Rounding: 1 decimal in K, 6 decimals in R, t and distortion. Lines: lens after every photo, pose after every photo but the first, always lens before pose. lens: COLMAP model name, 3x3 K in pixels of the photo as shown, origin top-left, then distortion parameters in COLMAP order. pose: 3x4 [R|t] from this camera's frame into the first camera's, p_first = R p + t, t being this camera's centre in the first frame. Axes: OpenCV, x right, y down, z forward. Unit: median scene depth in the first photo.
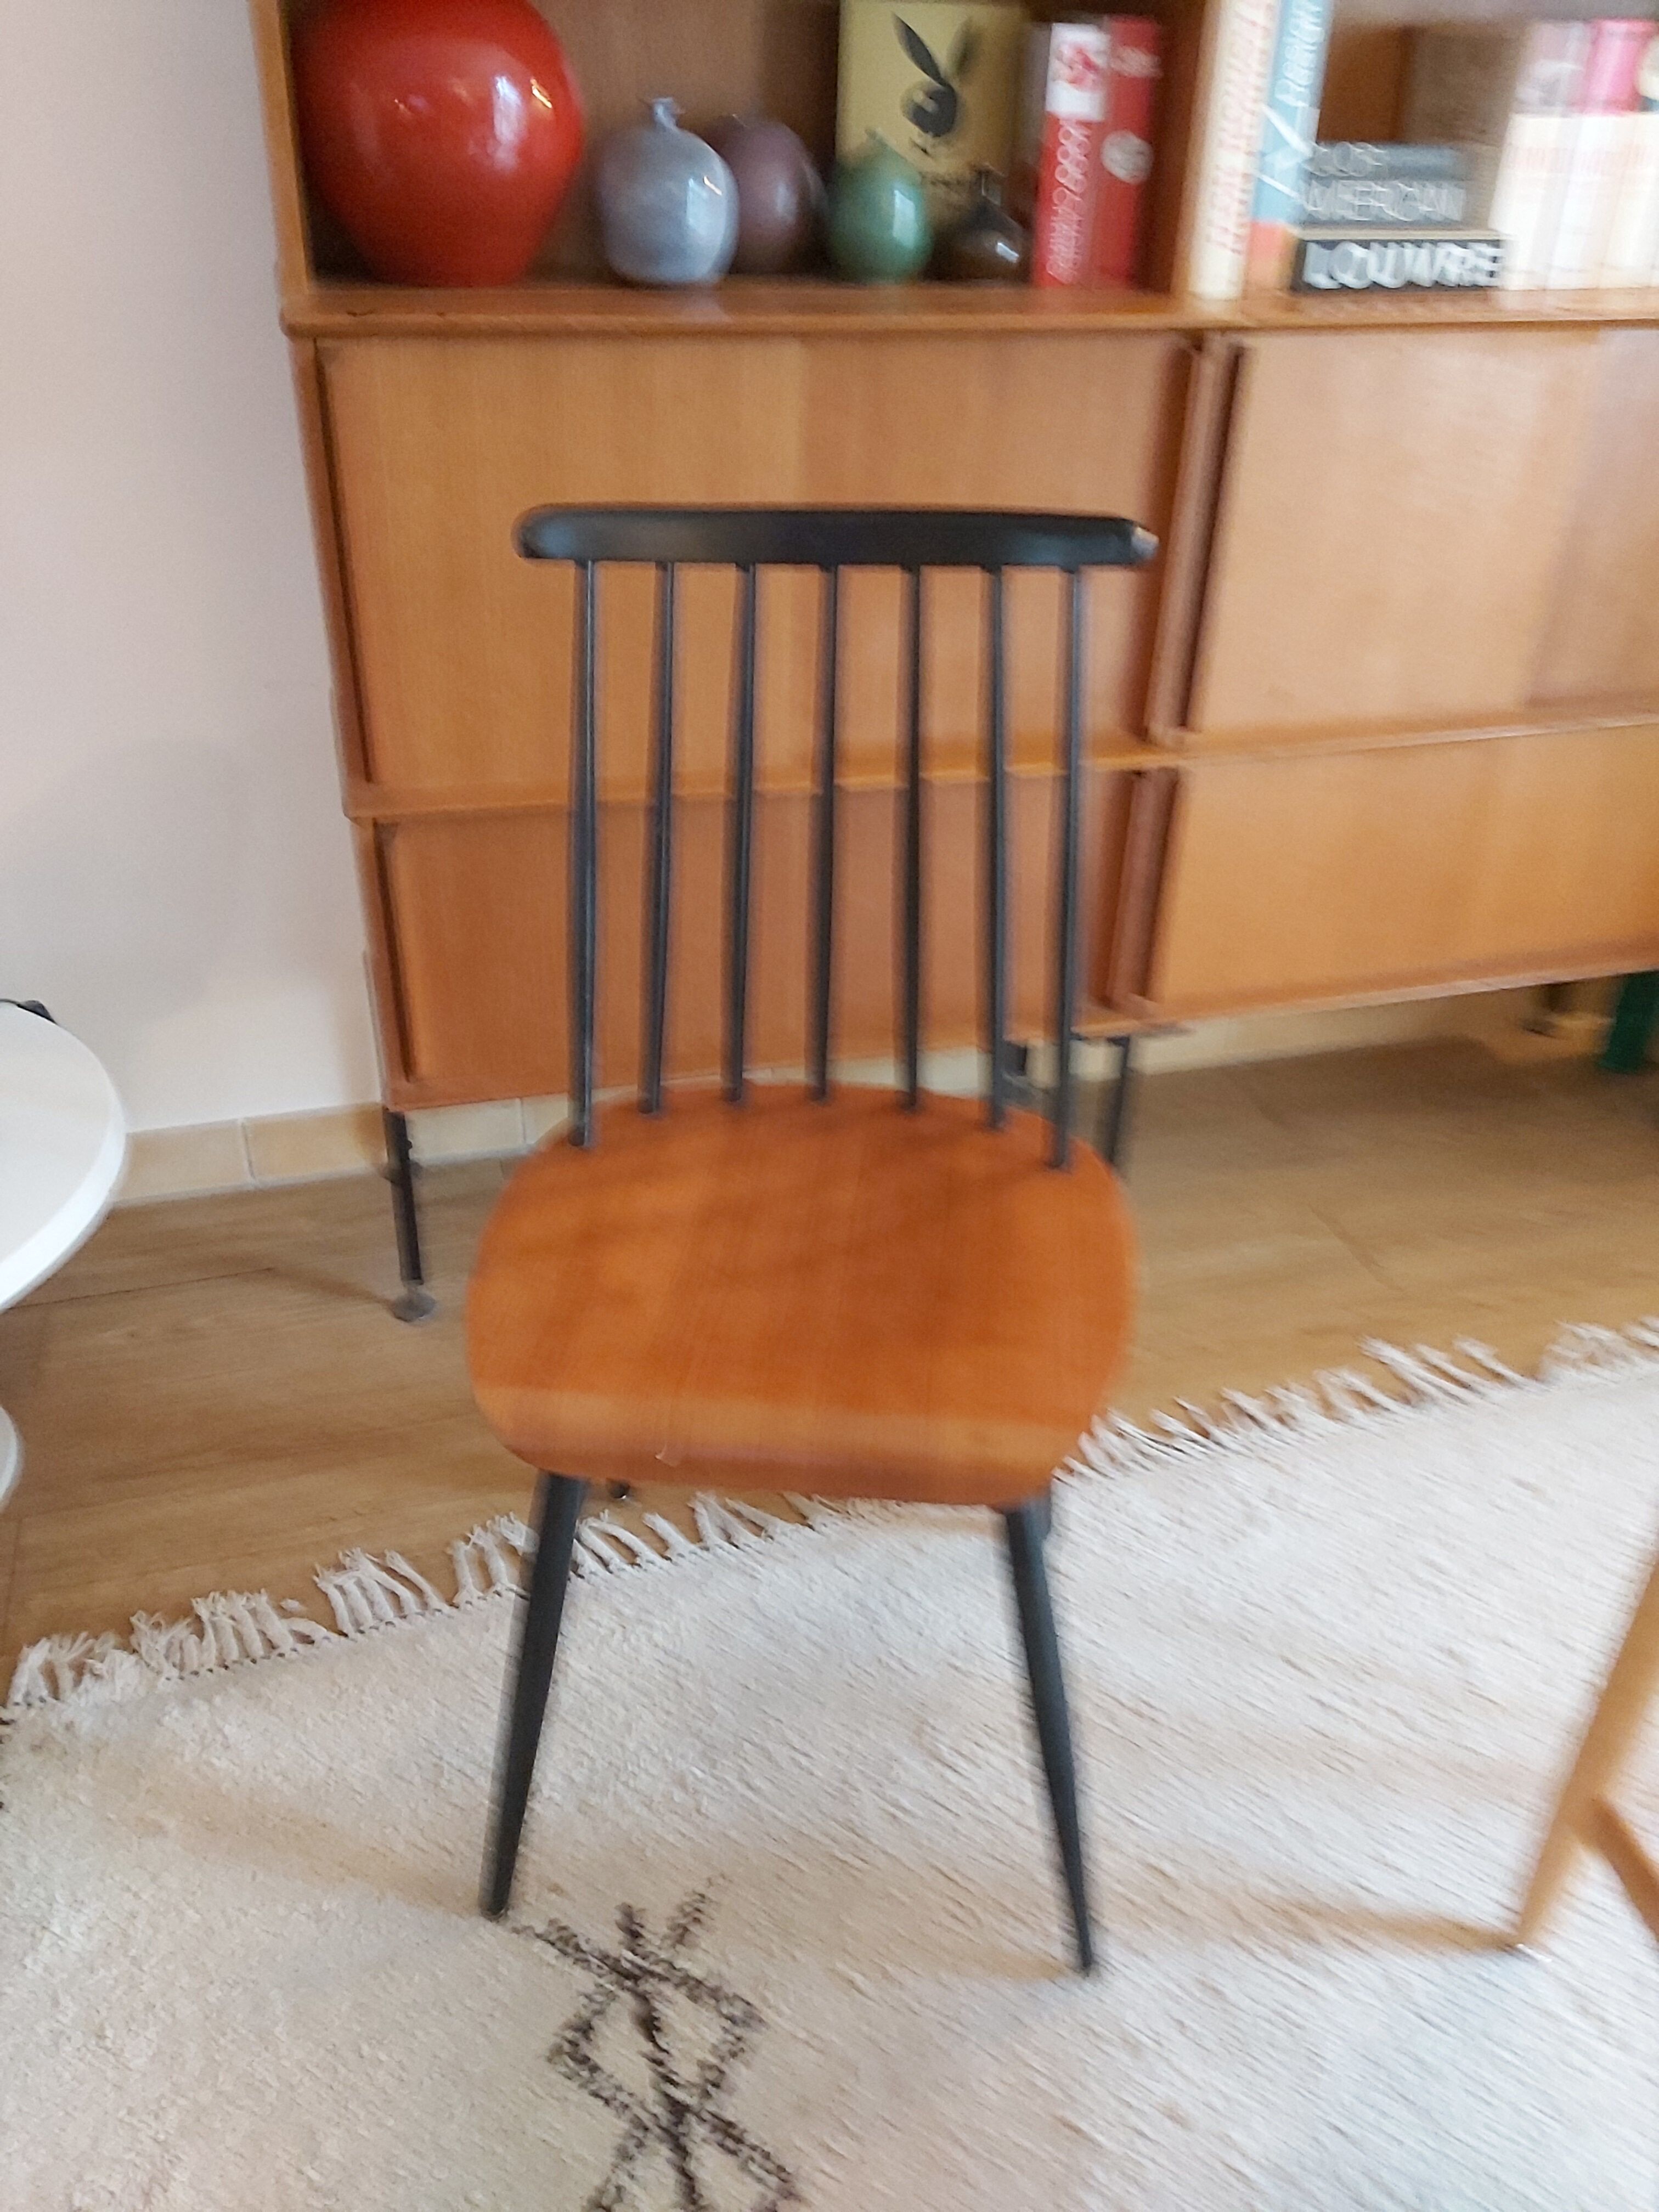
lens RADIAL K [[1662.7, 0, 783.2], [0, 1662.7, 1102.8], [0, 0, 1]] dist [0.013001, -0.028951]
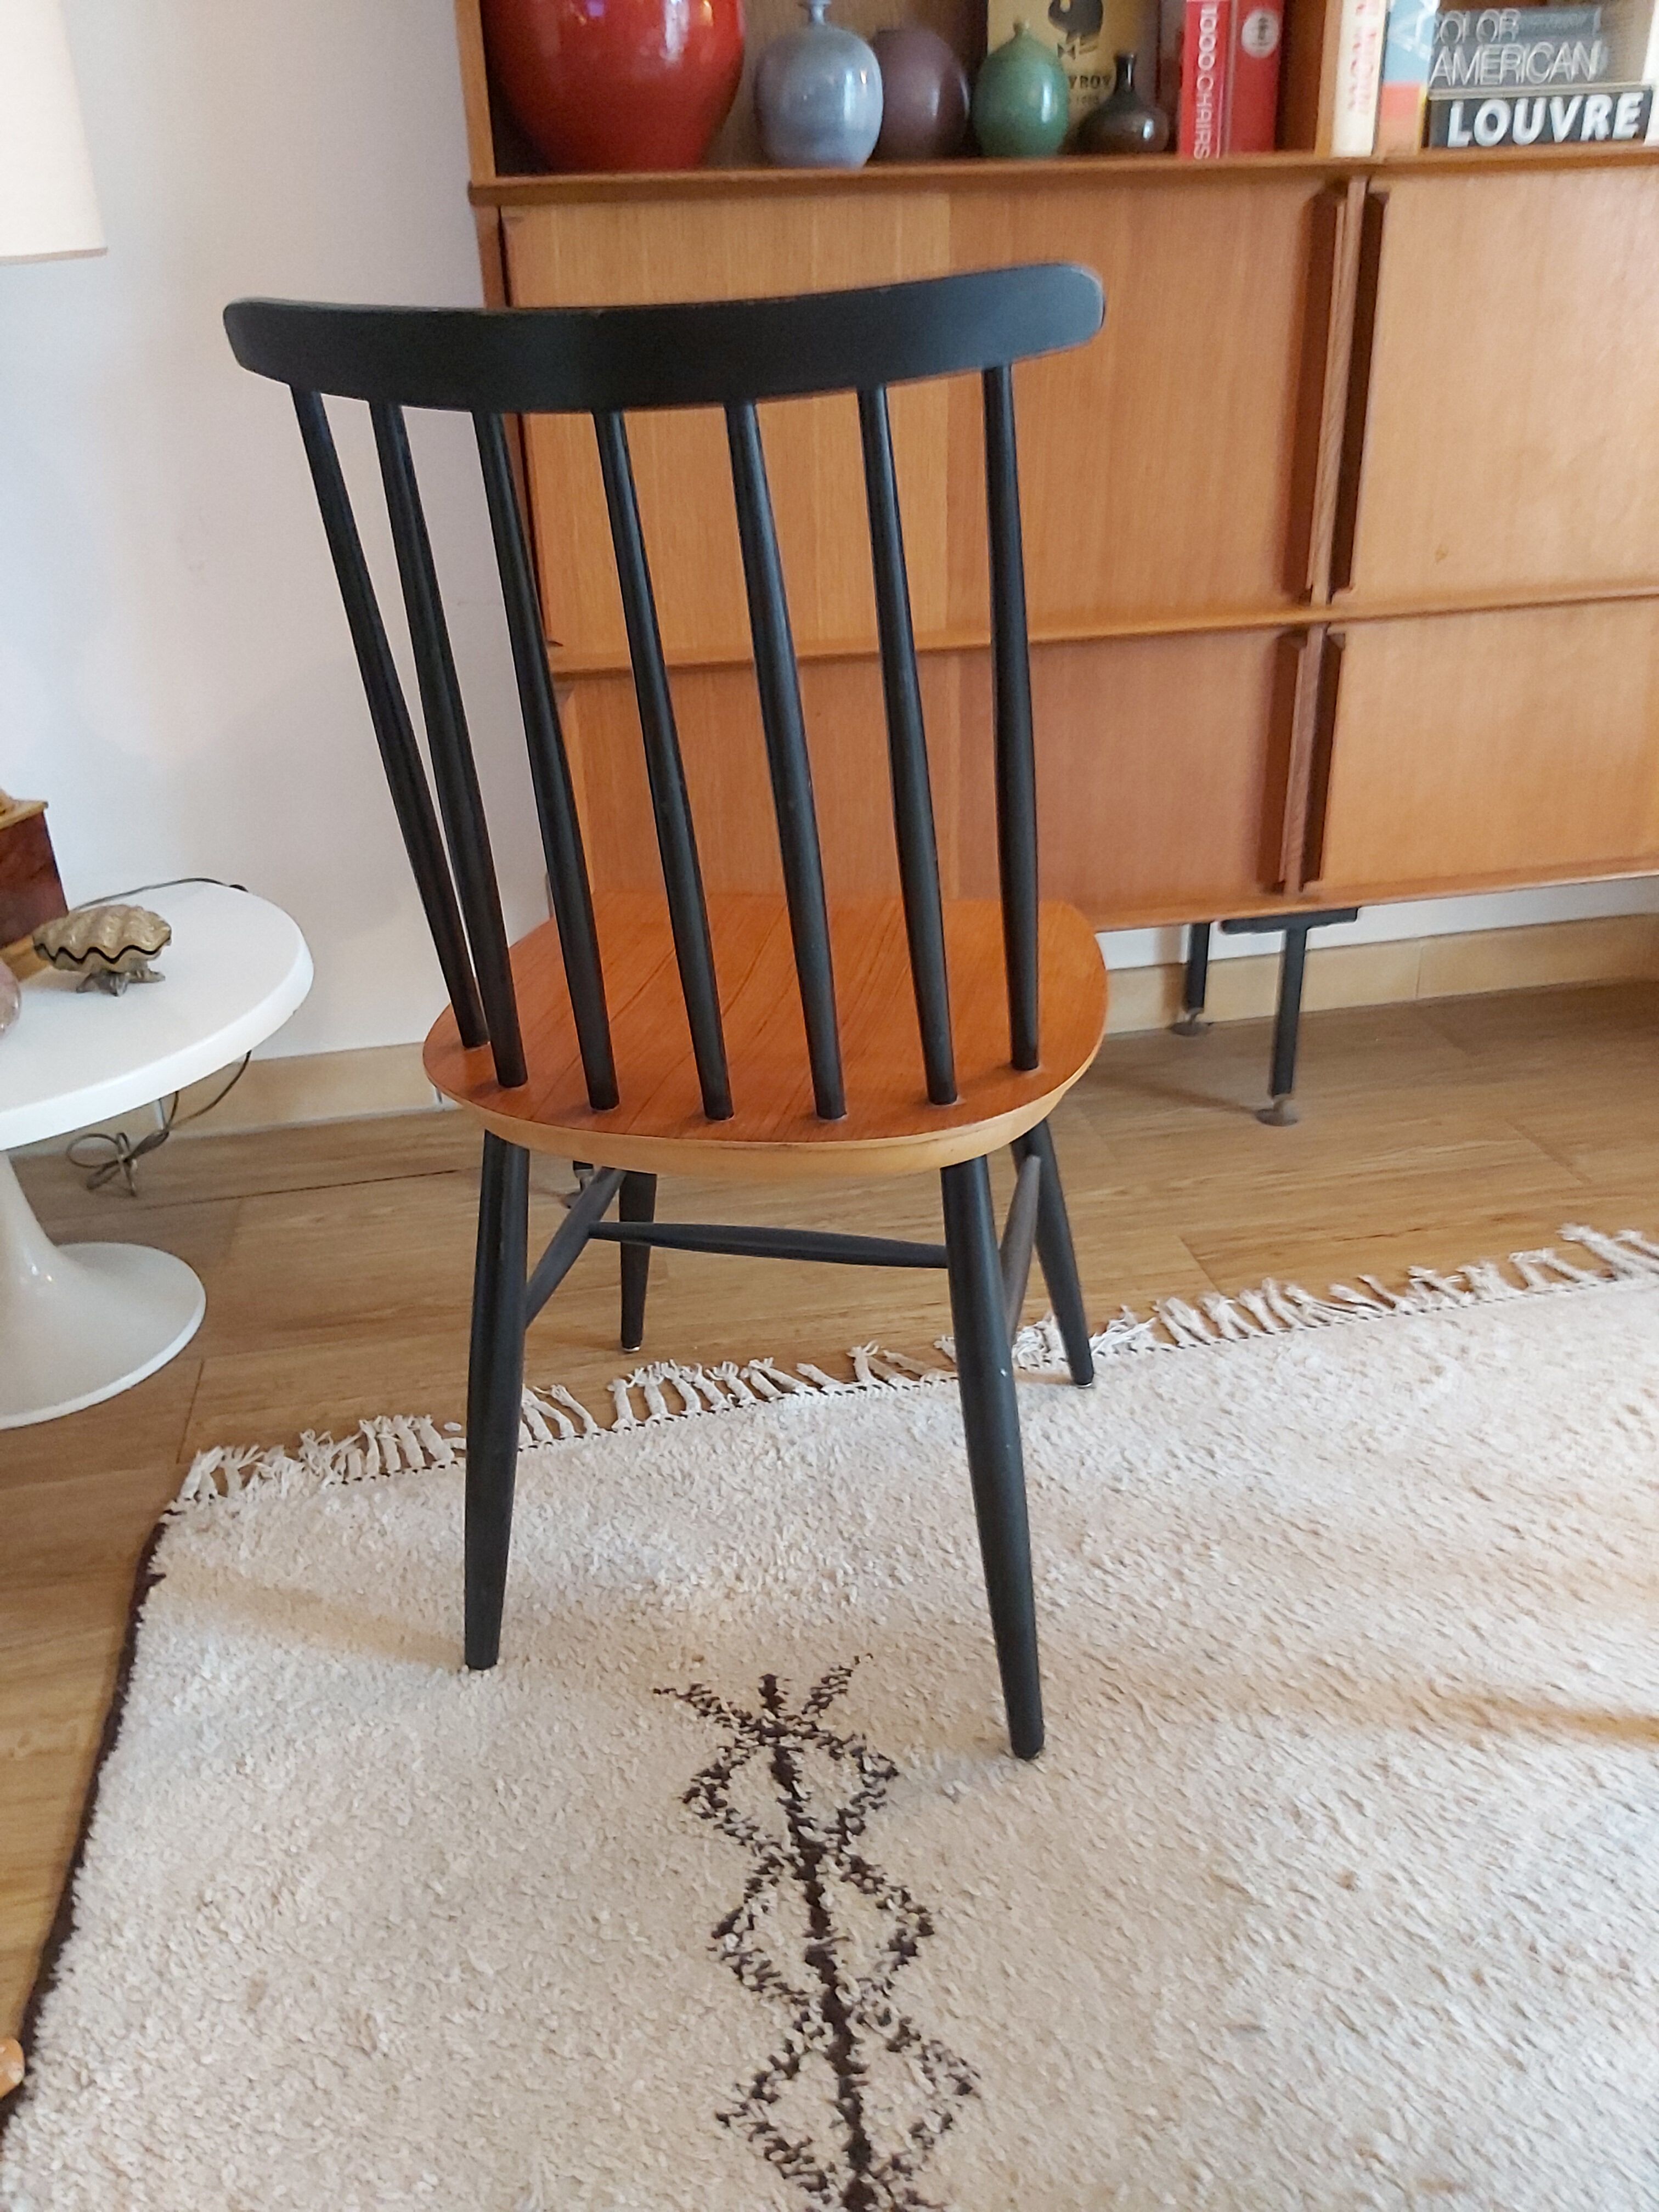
lens RADIAL K [[1619.6, 0, 807.4], [0, 1619.6, 1115.5], [0, 0, 1]] dist [0.064297, -0.097308]
pose [[0.993862, -0.009777, -0.110193, 0.030268], [0.000507, 0.996479, -0.083841, 0.199131], [0.110625, 0.083271, 0.990368, 0.025756]]
